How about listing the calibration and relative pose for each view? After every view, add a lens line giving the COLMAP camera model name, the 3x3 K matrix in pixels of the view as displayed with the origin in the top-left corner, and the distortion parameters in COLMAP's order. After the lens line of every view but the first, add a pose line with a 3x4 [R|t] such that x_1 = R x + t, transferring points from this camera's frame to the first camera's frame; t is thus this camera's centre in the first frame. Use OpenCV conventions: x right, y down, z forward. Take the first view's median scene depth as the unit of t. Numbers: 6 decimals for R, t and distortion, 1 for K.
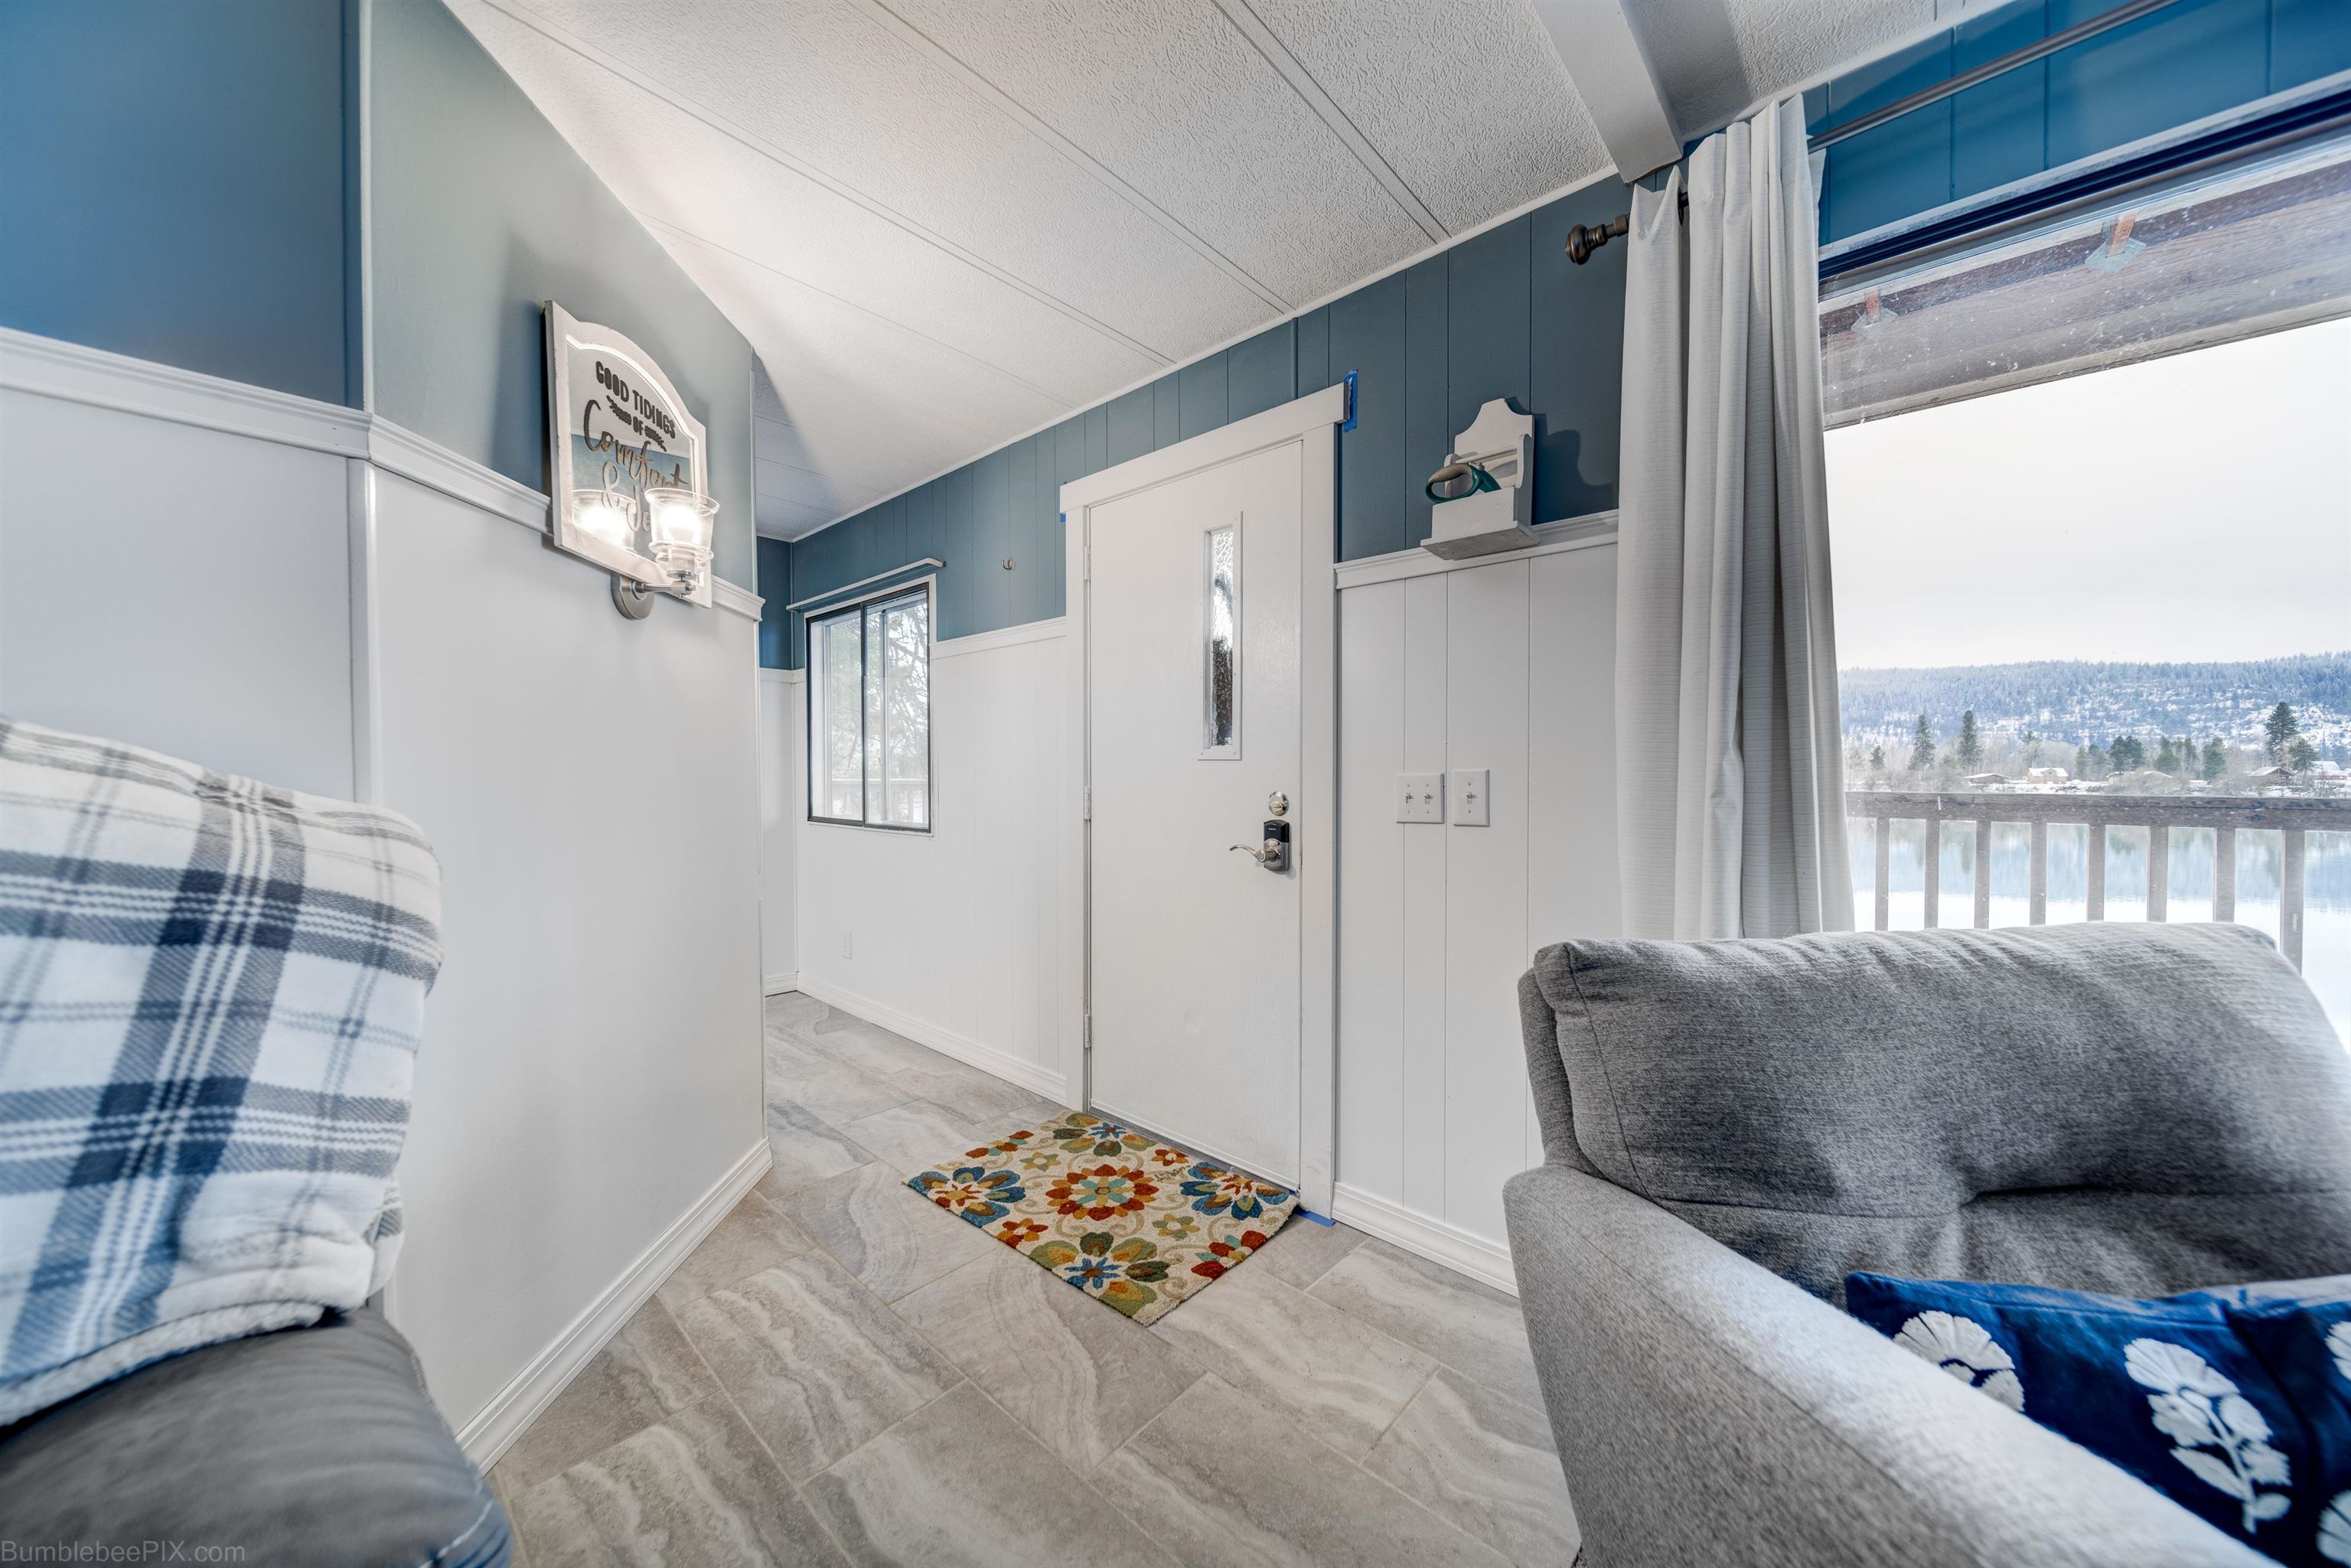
lens RADIAL K [[827.3, 0, 1169.7], [0, 827.3, 791.0], [0, 0, 1]] dist [-0.006712, -0.000084]
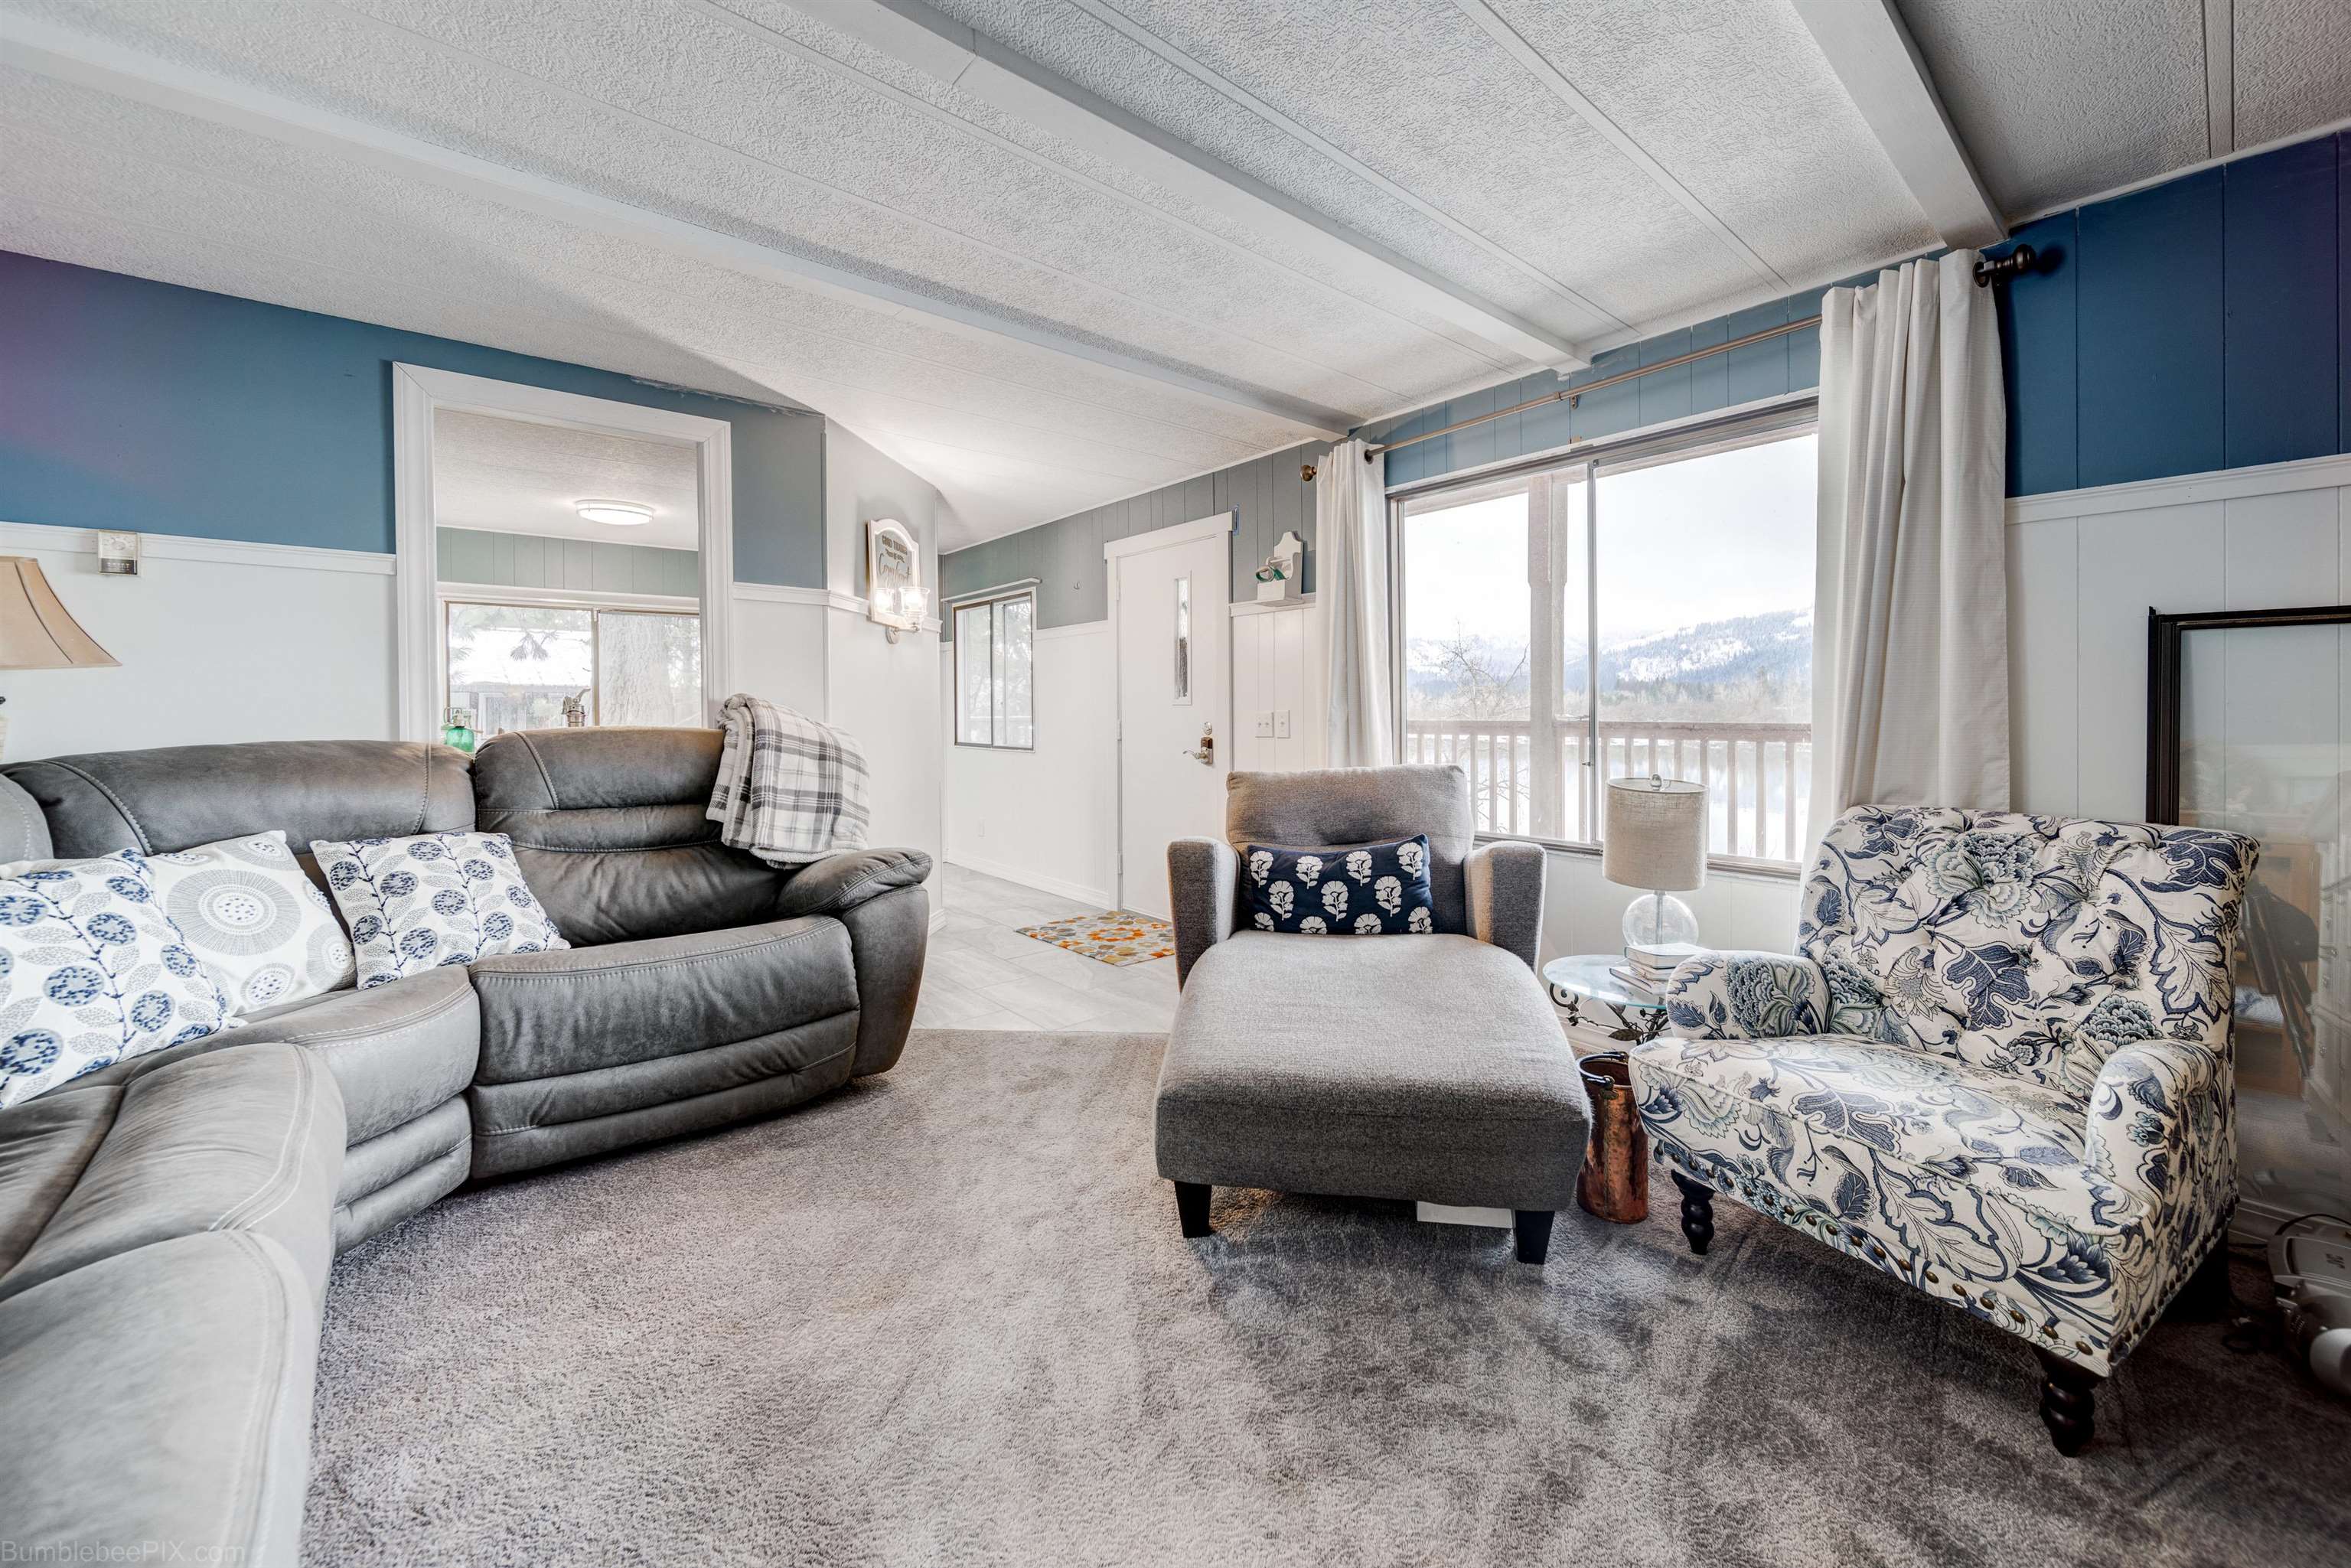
lens RADIAL K [[1006.2, 0, 1219.8], [0, 1006.2, 722.1], [0, 0, 1]] dist [-0.000481, -0.001118]
pose [[0.992175, -0.003928, -0.124792, 0.497813], [0.002921, 0.999962, -0.008249, 0.022594], [0.124820, 0.007820, 0.992149, -1.409995]]
